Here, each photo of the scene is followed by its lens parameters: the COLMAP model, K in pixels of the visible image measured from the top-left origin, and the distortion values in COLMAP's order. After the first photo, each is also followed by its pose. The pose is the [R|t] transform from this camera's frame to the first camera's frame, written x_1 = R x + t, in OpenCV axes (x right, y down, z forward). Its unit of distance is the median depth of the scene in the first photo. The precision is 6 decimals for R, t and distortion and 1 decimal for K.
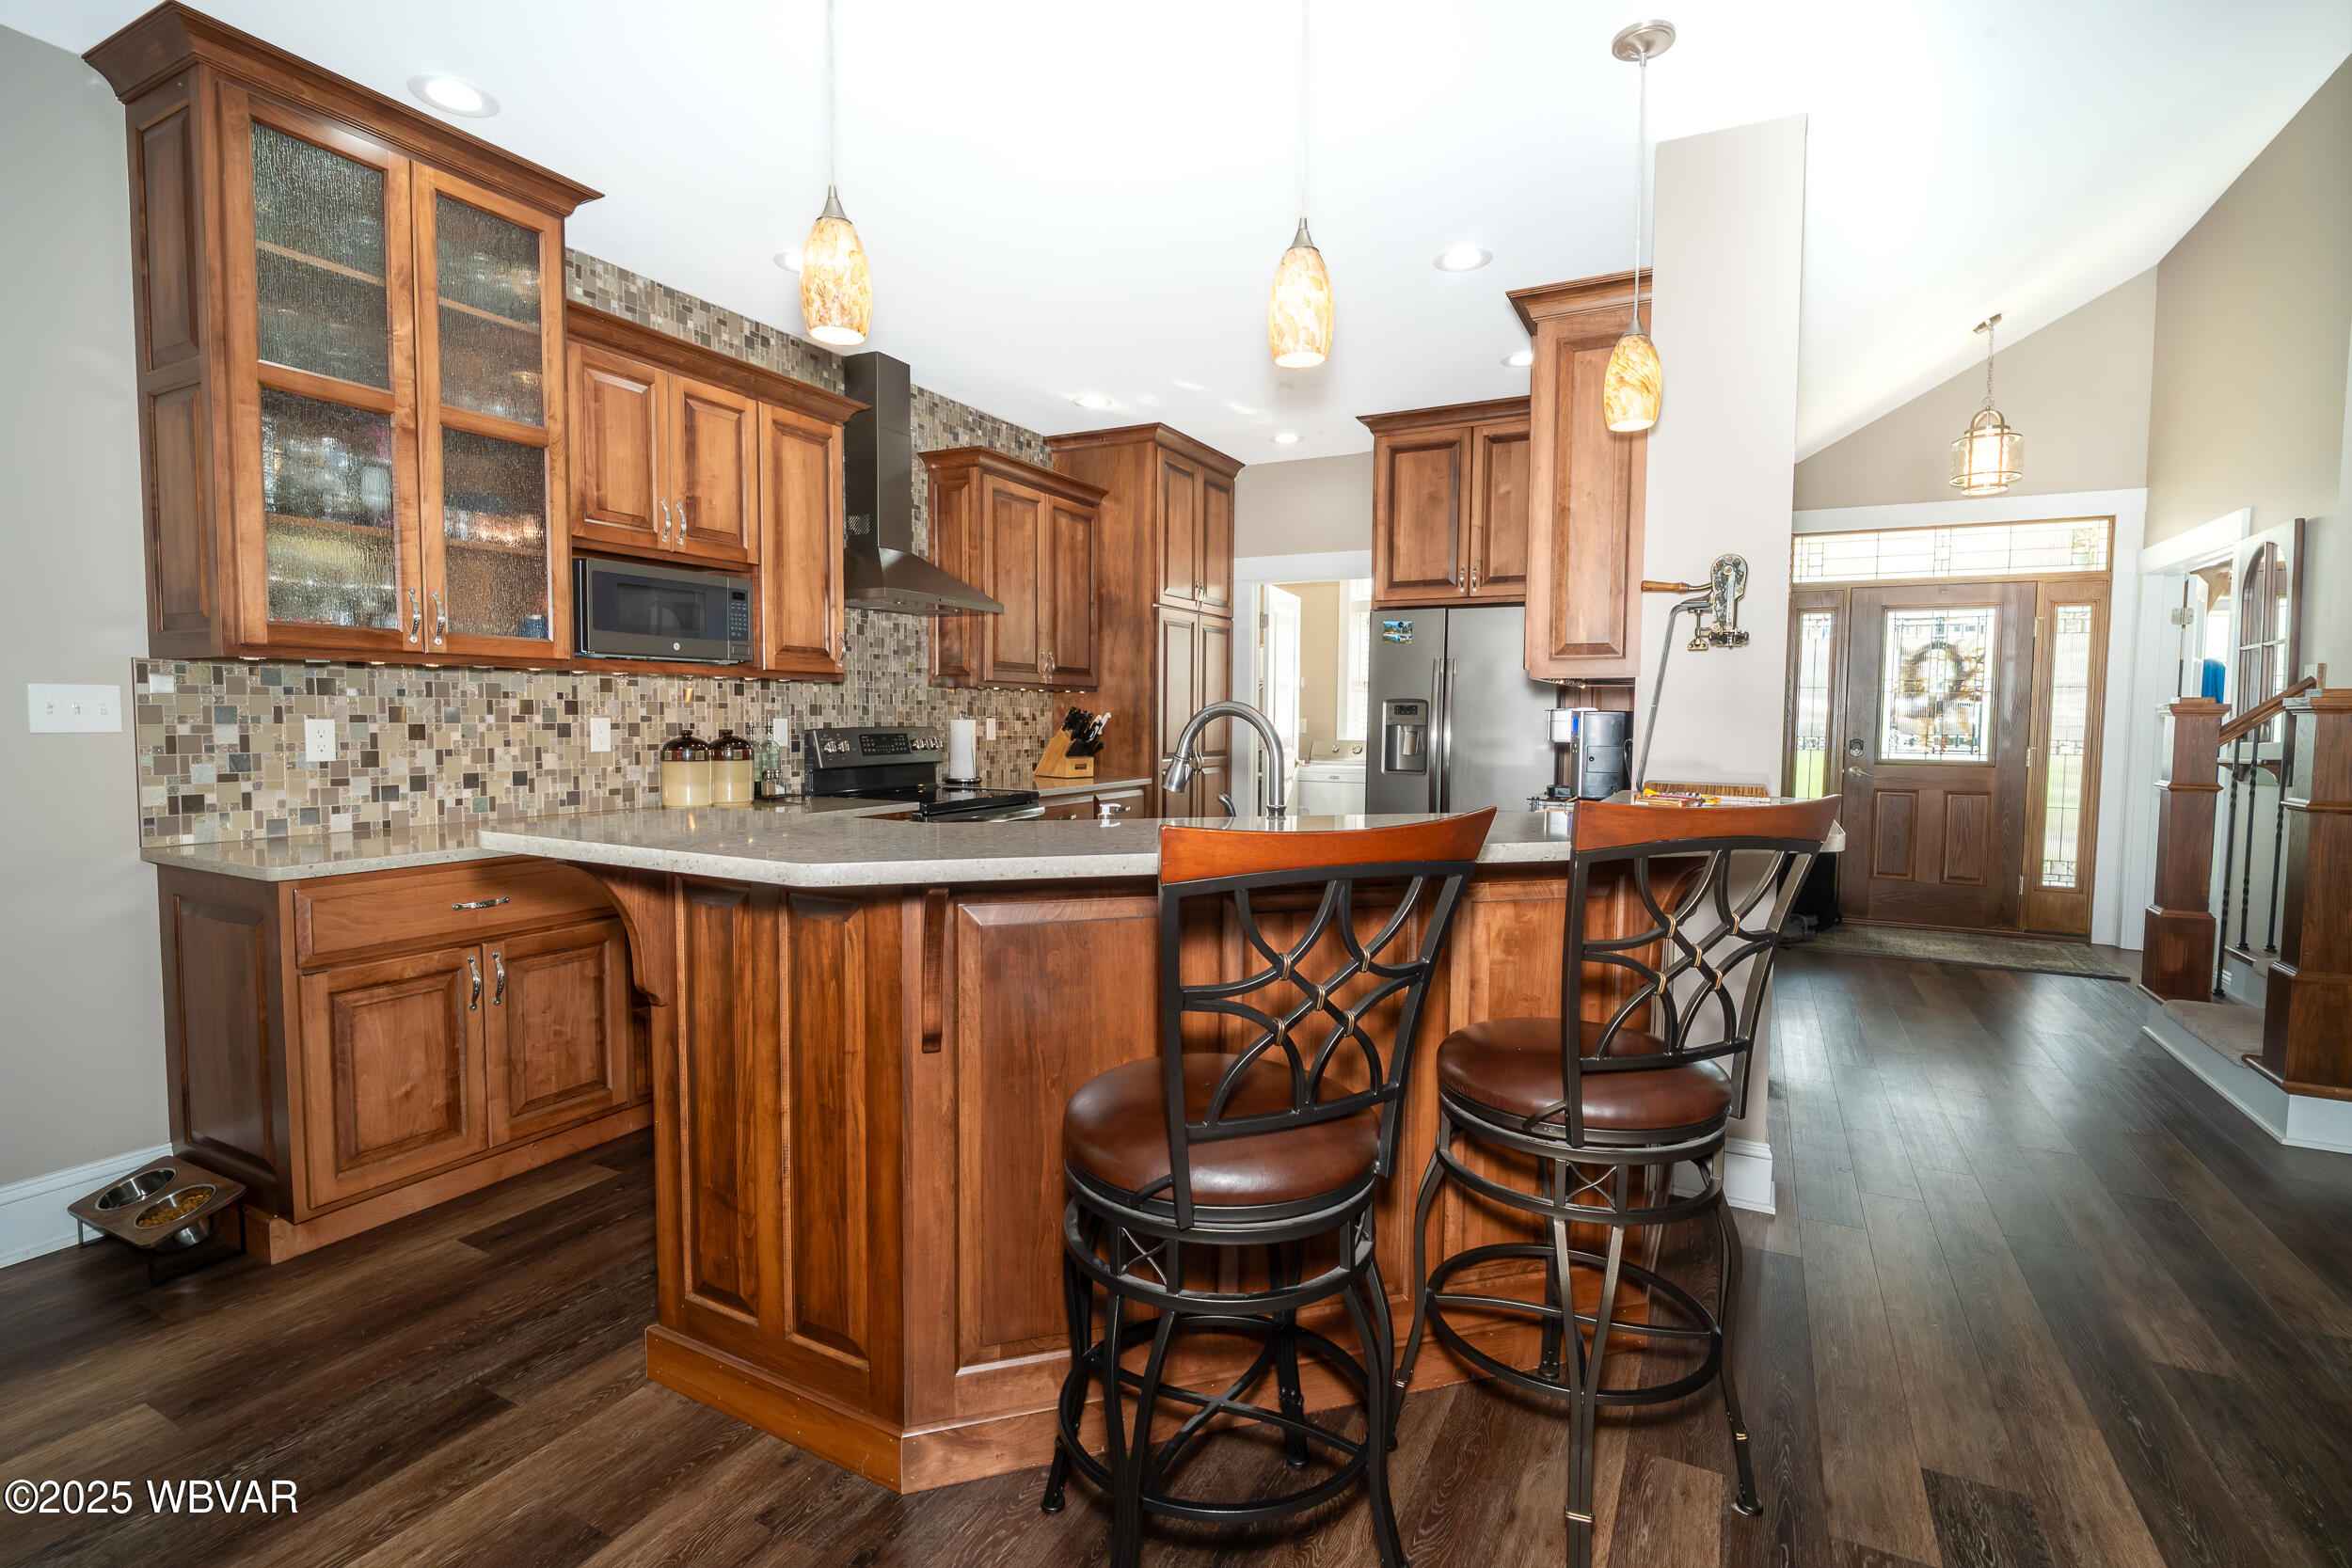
lens RADIAL K [[1096.3, 0, 1178.4], [0, 1096.3, 778.2], [0, 0, 1]] dist [0.000117, -0.000465]
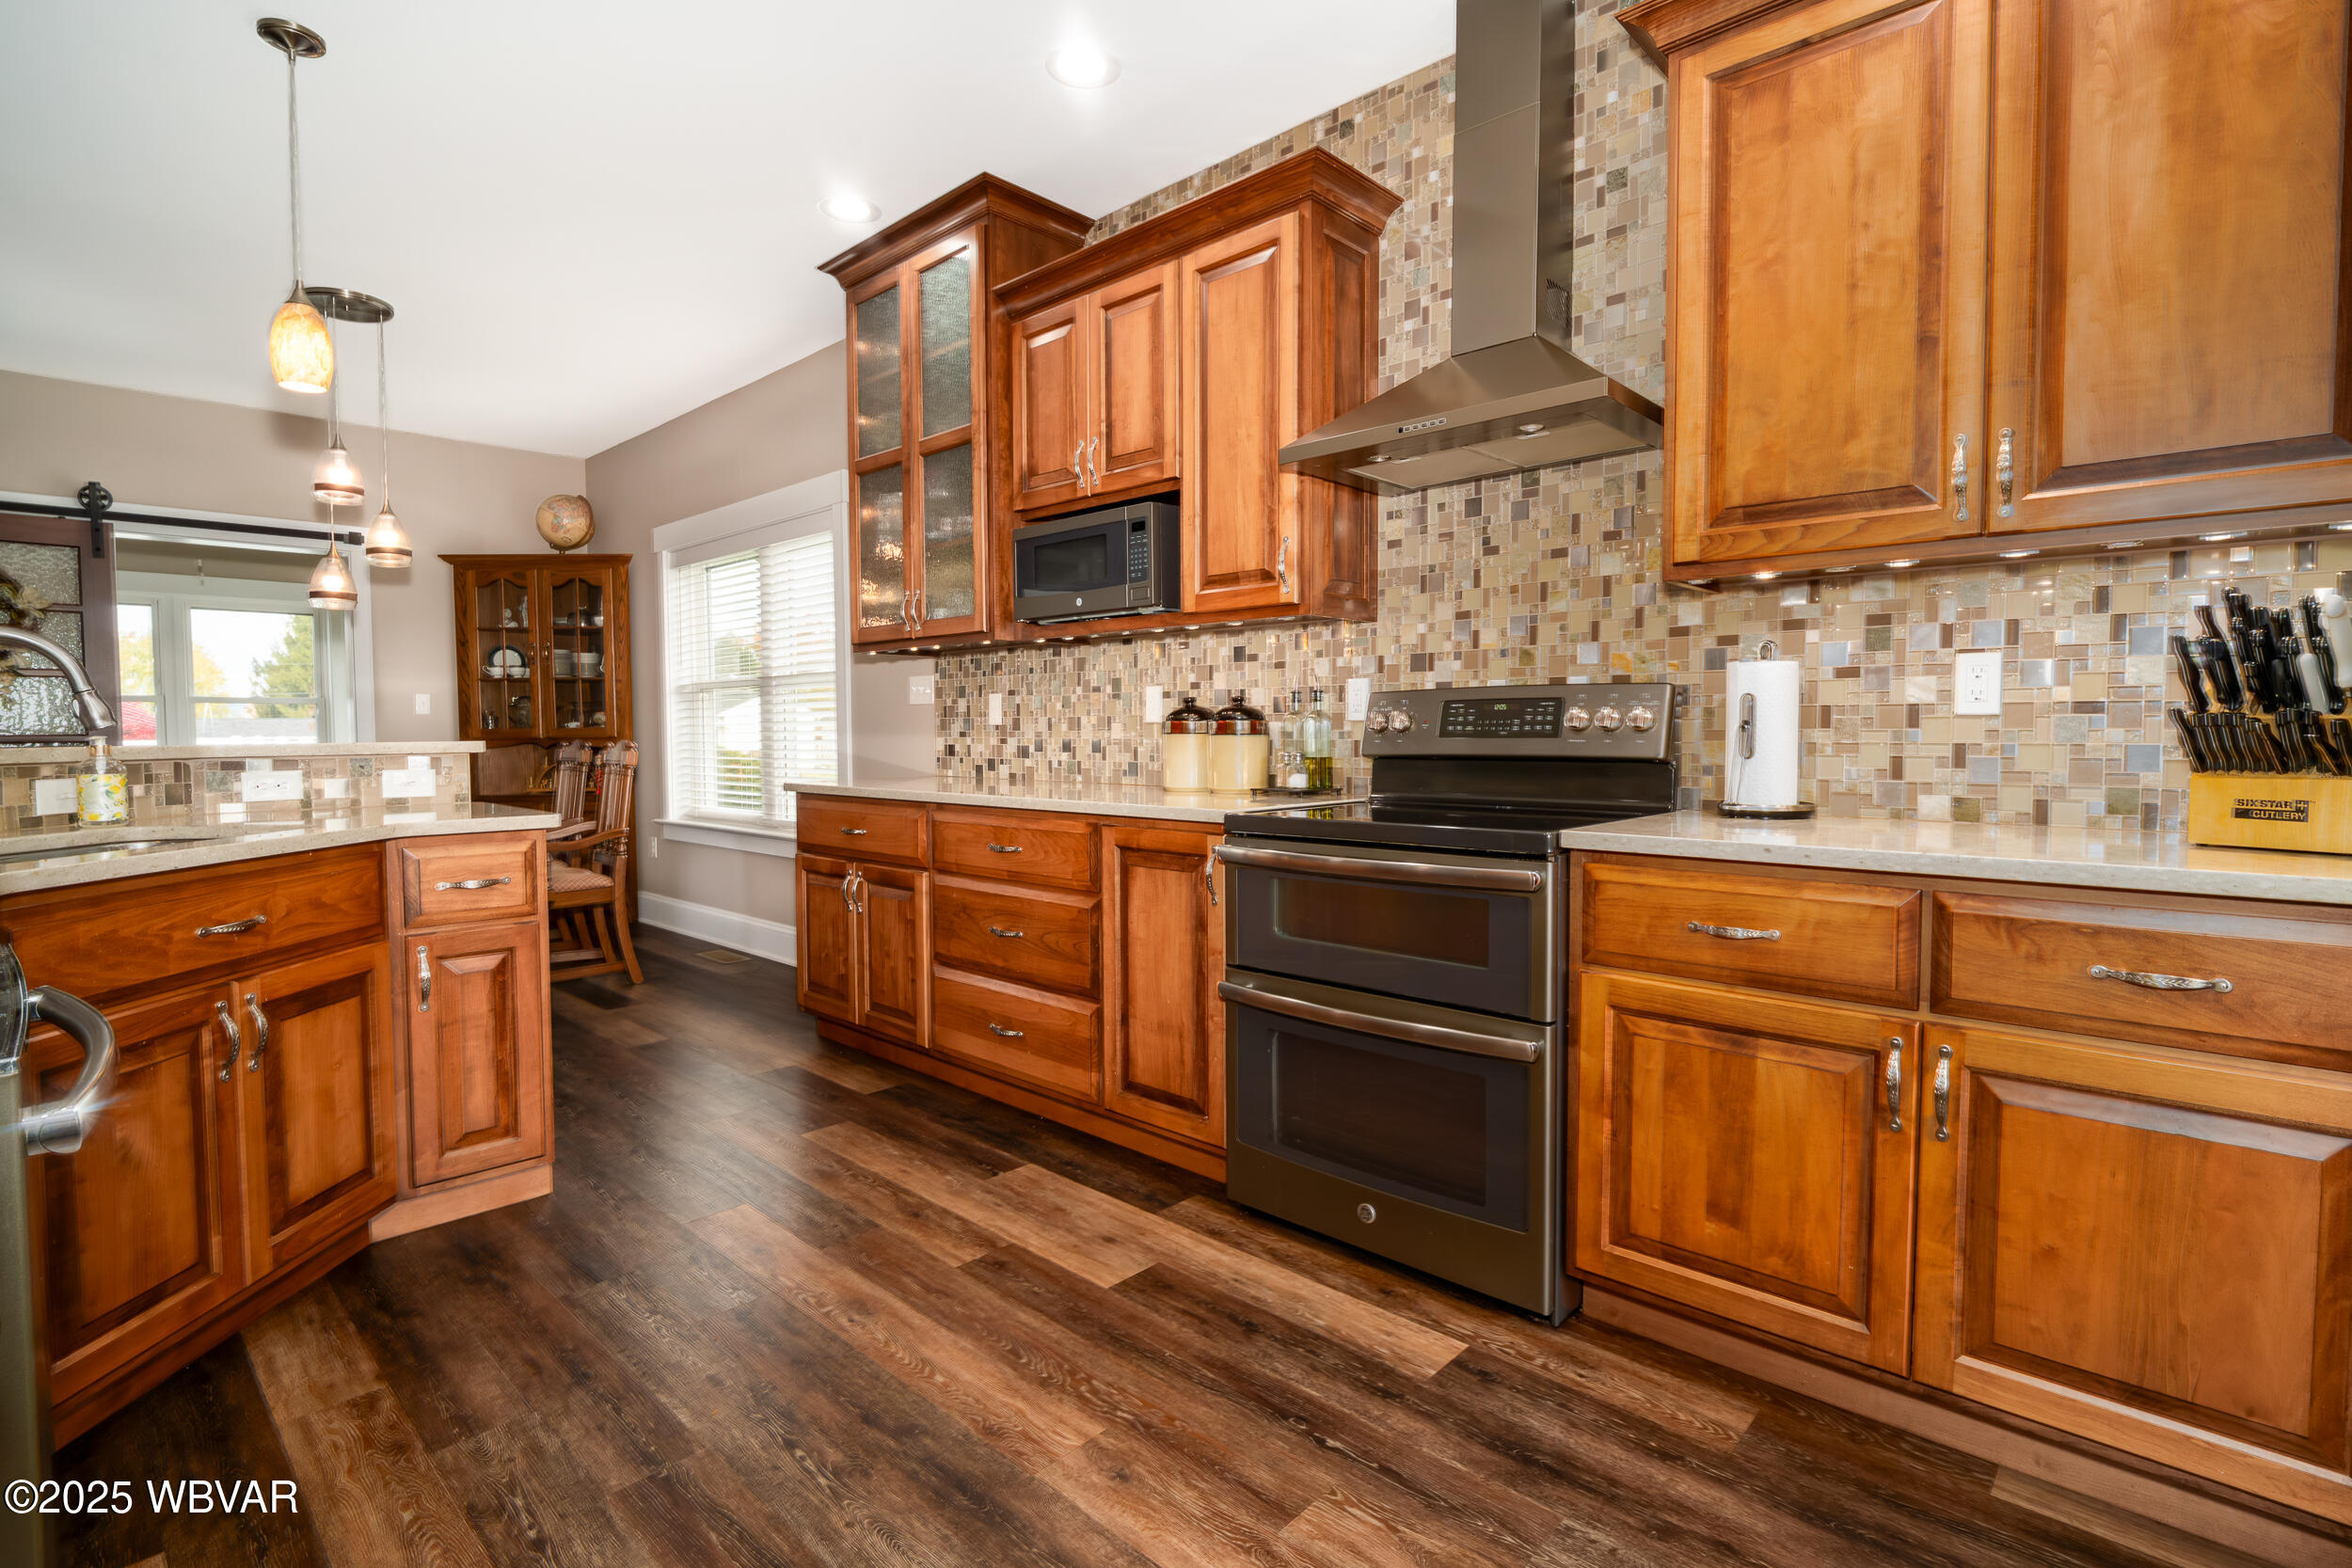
lens RADIAL K [[1107.6, 0, 1178.5], [0, 1107.6, 773.8], [0, 0, 1]] dist [0.002539, -0.007303]
pose [[-0.267945, 0.032406, -0.962889, 0.388982], [-0.054808, 0.997303, 0.048816, -0.028187], [0.961874, 0.065854, -0.265446, 1.304081]]
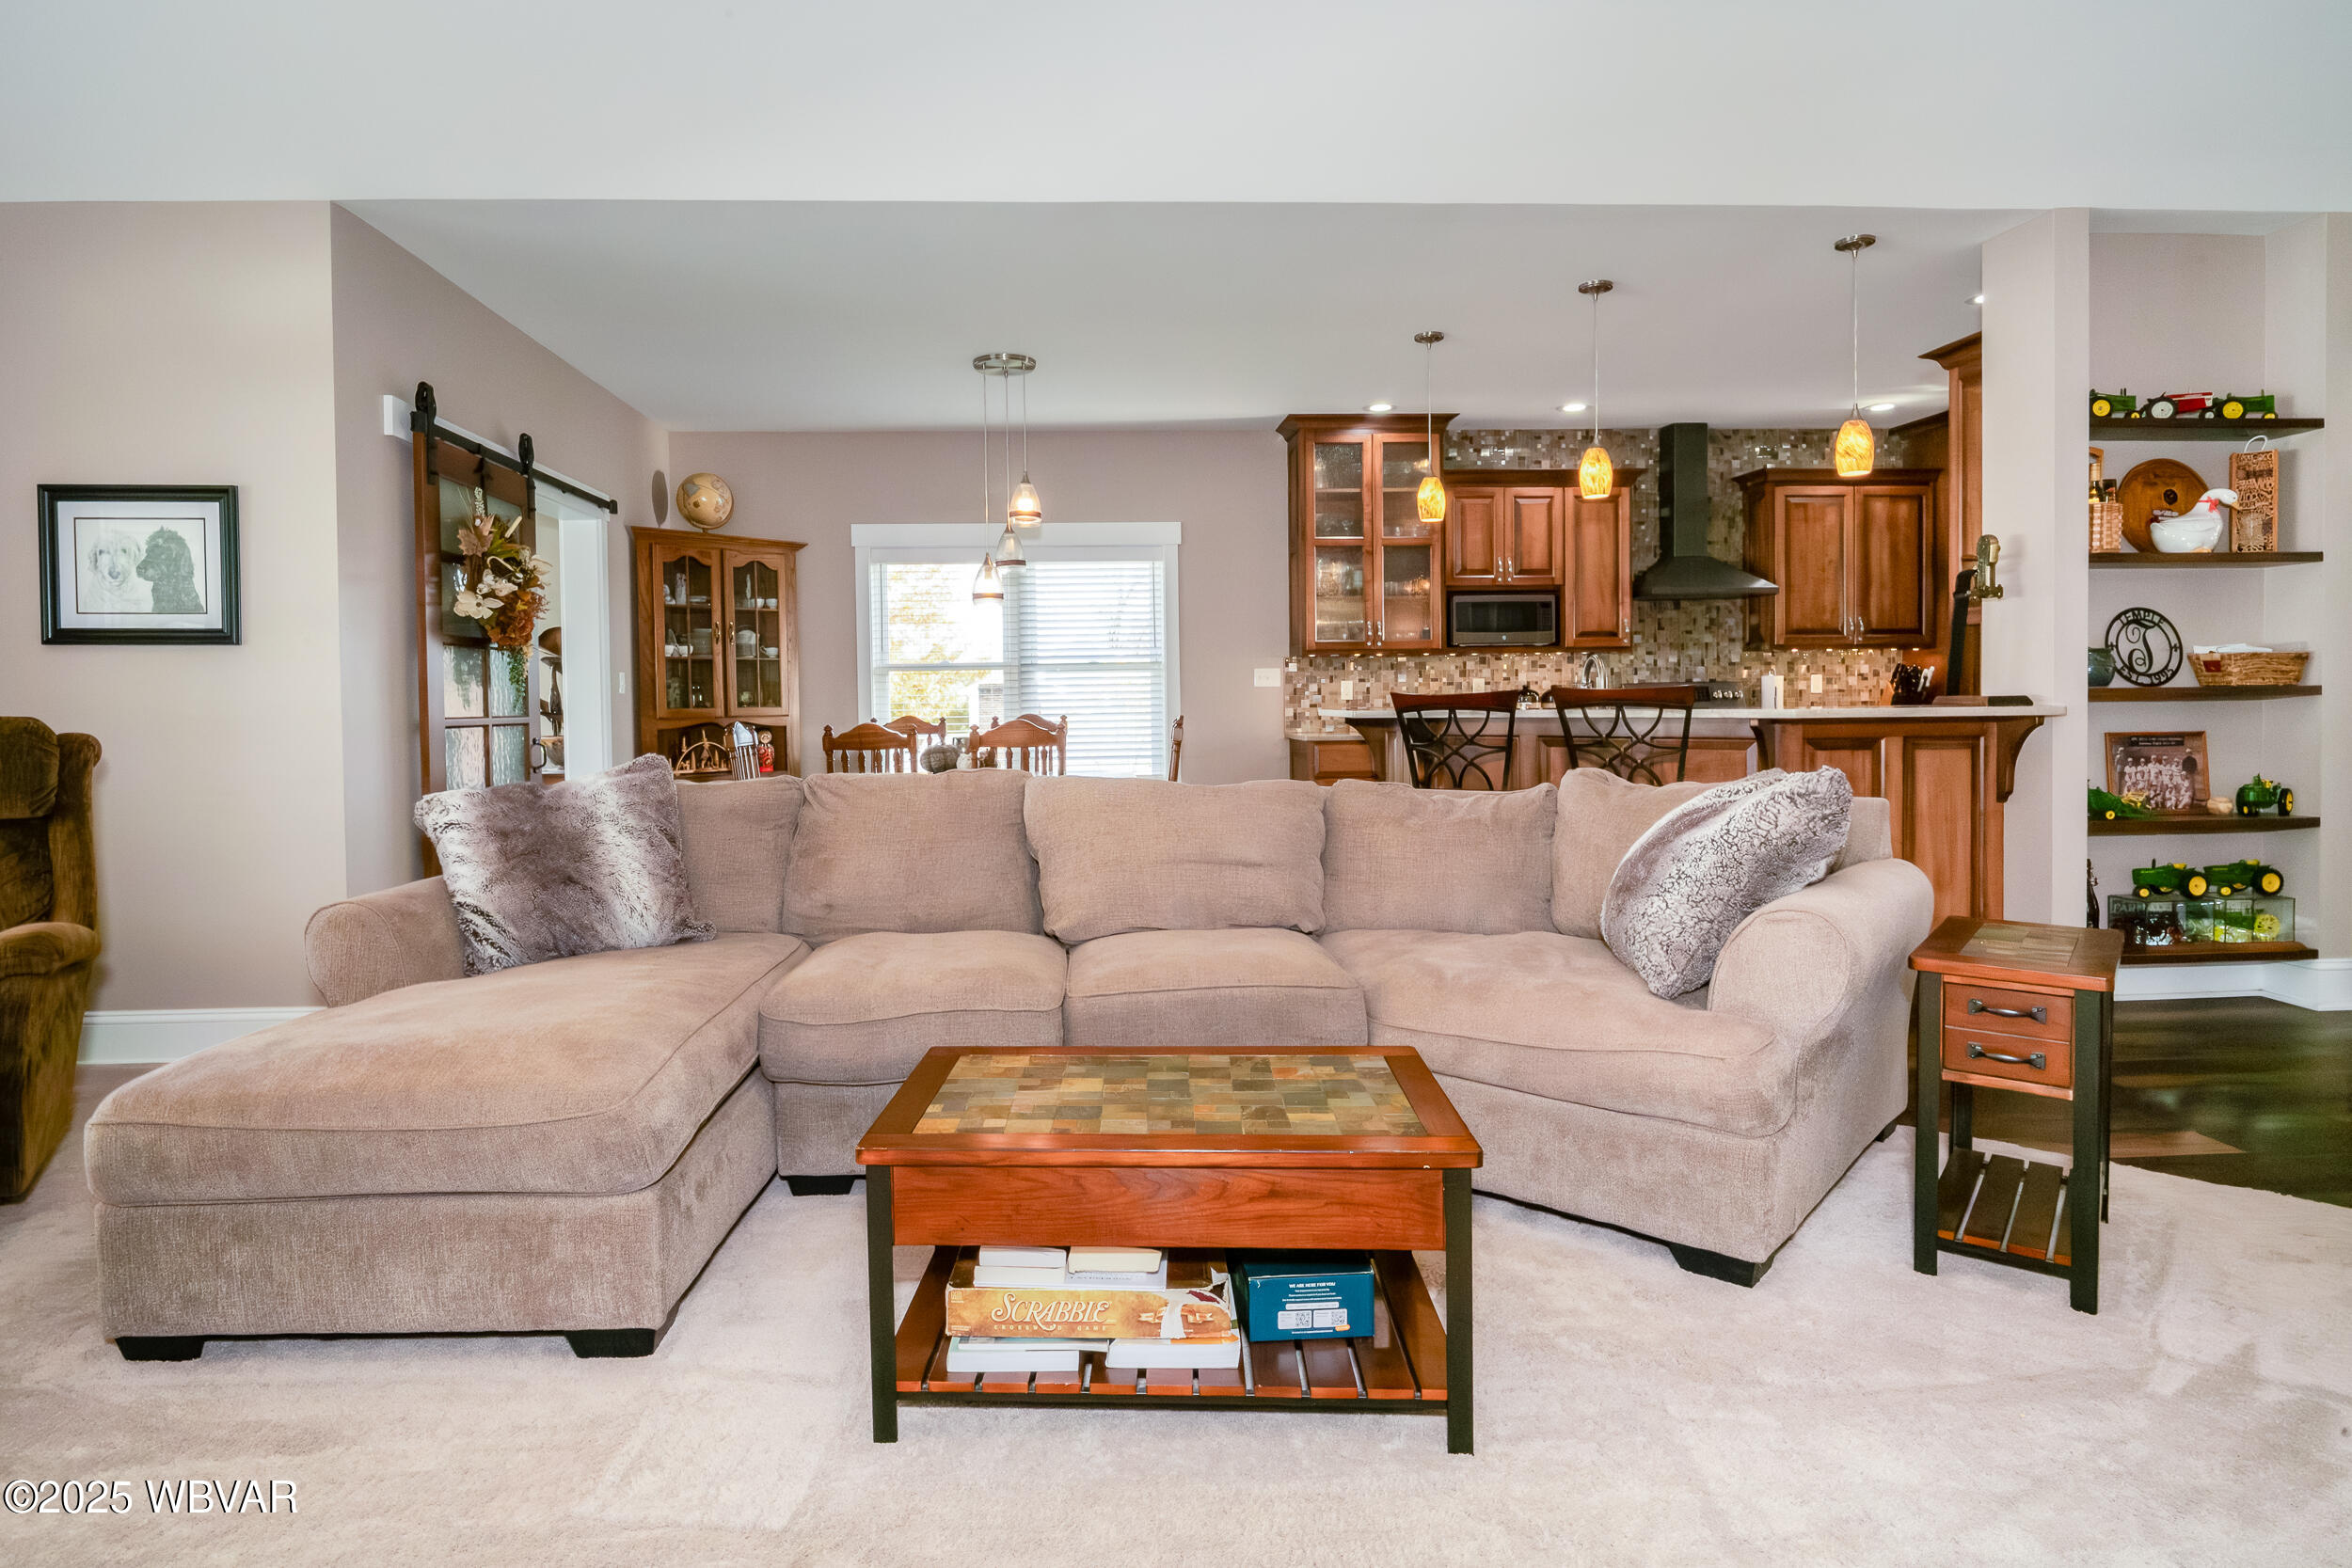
lens RADIAL K [[1264.8, 0, 1115.4], [0, 1264.8, 737.0], [0, 0, 1]] dist [-0.005020, -0.001305]
pose [[0.509282, 0.007817, -0.860564, 0.988864], [-0.033006, 0.999400, -0.010454, 0.084843], [0.859967, 0.033728, 0.509234, -0.592016]]
